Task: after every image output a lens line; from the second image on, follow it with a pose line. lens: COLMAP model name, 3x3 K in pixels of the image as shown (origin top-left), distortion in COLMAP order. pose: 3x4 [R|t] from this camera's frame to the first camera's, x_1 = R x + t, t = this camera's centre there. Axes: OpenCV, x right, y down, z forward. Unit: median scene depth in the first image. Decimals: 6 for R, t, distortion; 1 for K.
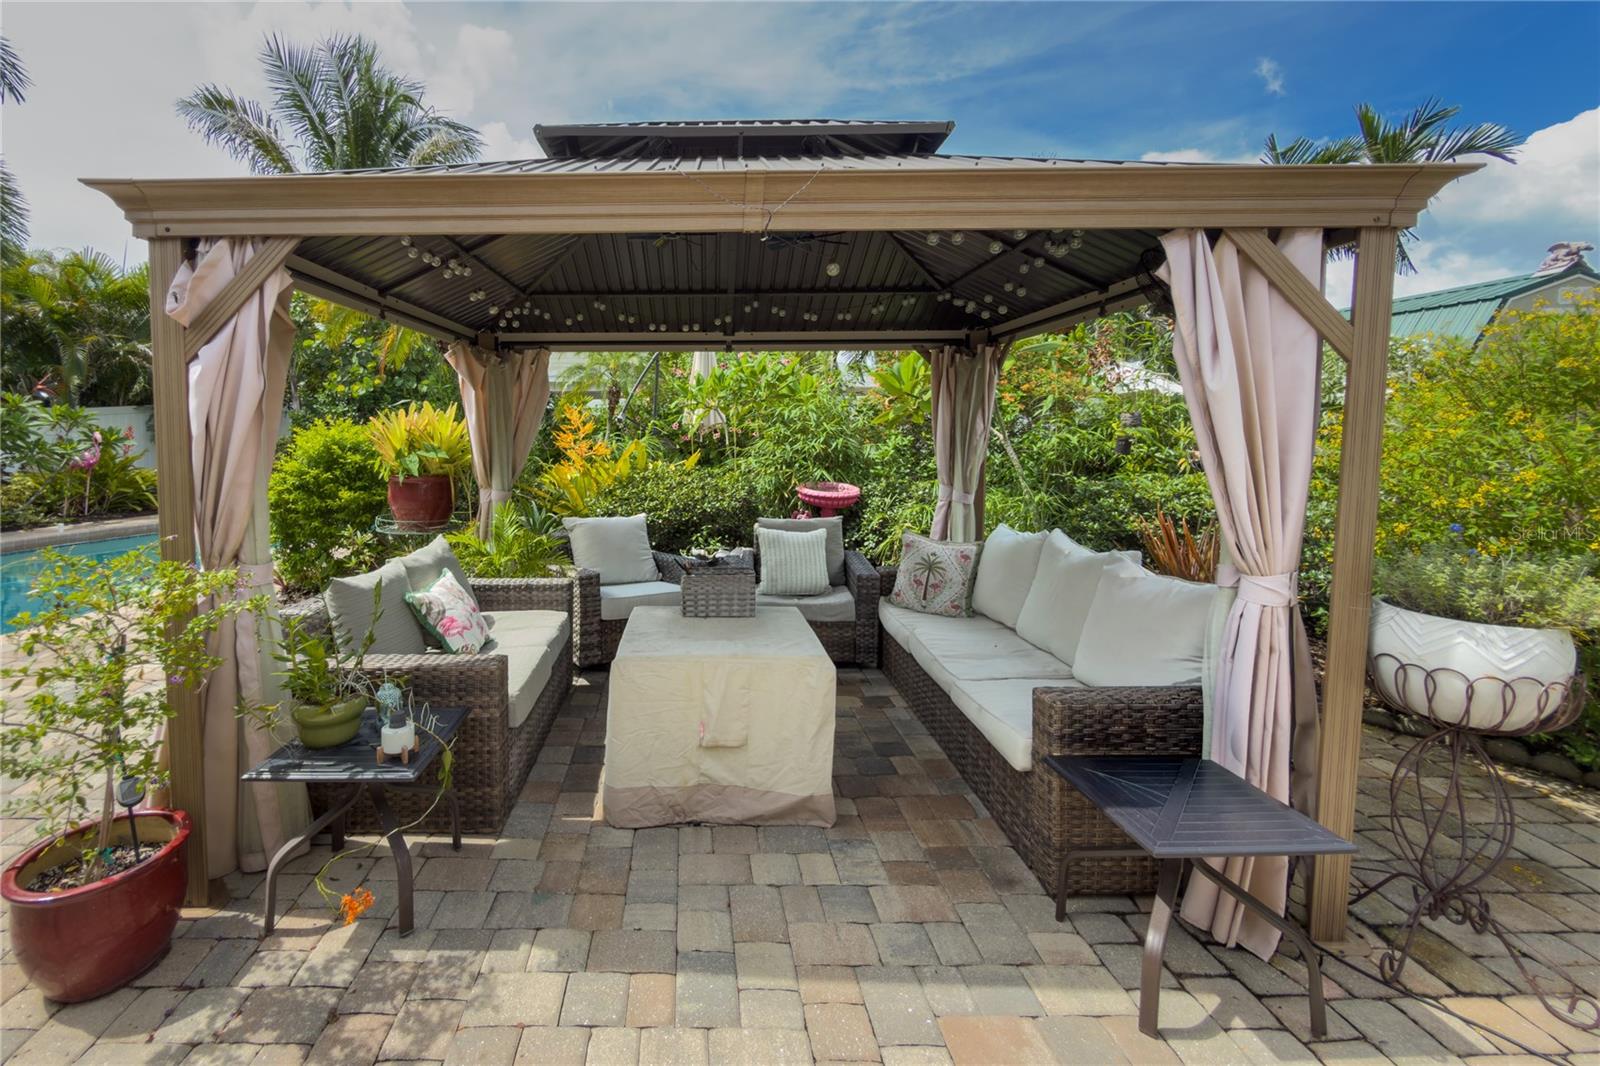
lens RADIAL K [[683.9, 0, 799.7], [0, 683.9, 489.5], [0, 0, 1]] dist [0.001377, 0.000273]
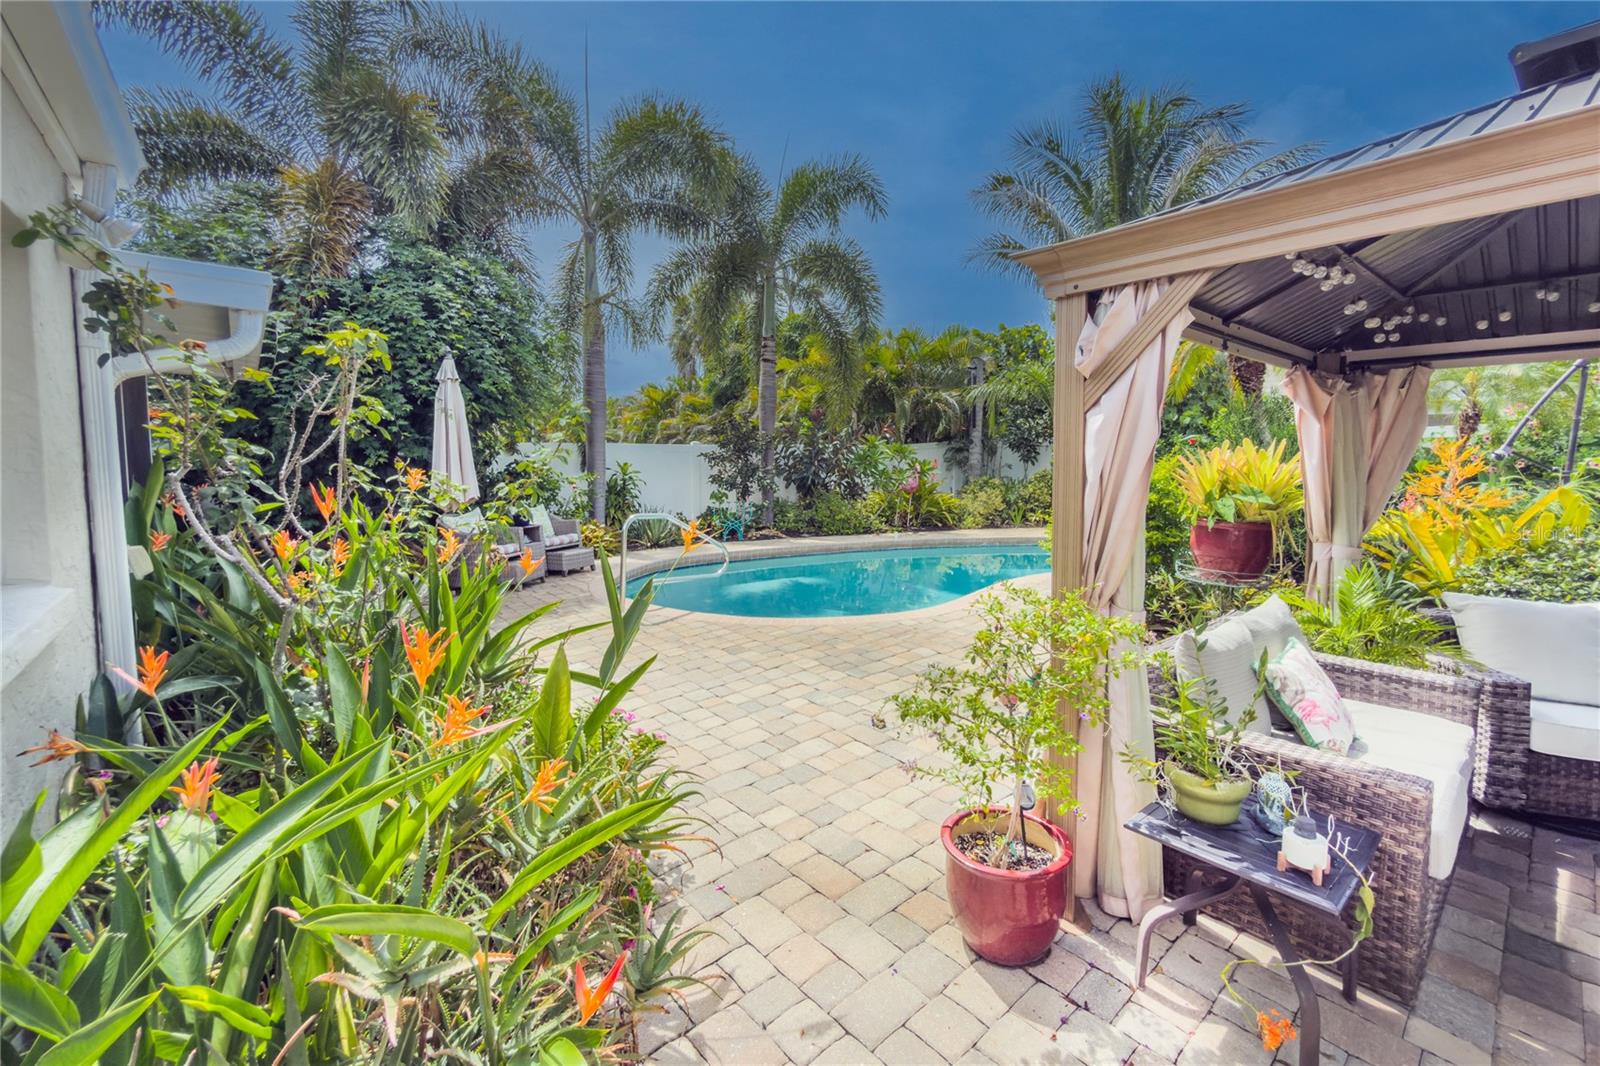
lens RADIAL K [[649.7, 0, 800.0], [0, 649.7, 533.0], [0, 0, 1]] dist [-0.001363, -0.000244]
pose [[0.672579, 0.092628, -0.734206, -0.331656], [-0.060185, 0.995696, 0.070484, -0.033280], [0.737574, -0.003217, 0.675258, -0.000609]]
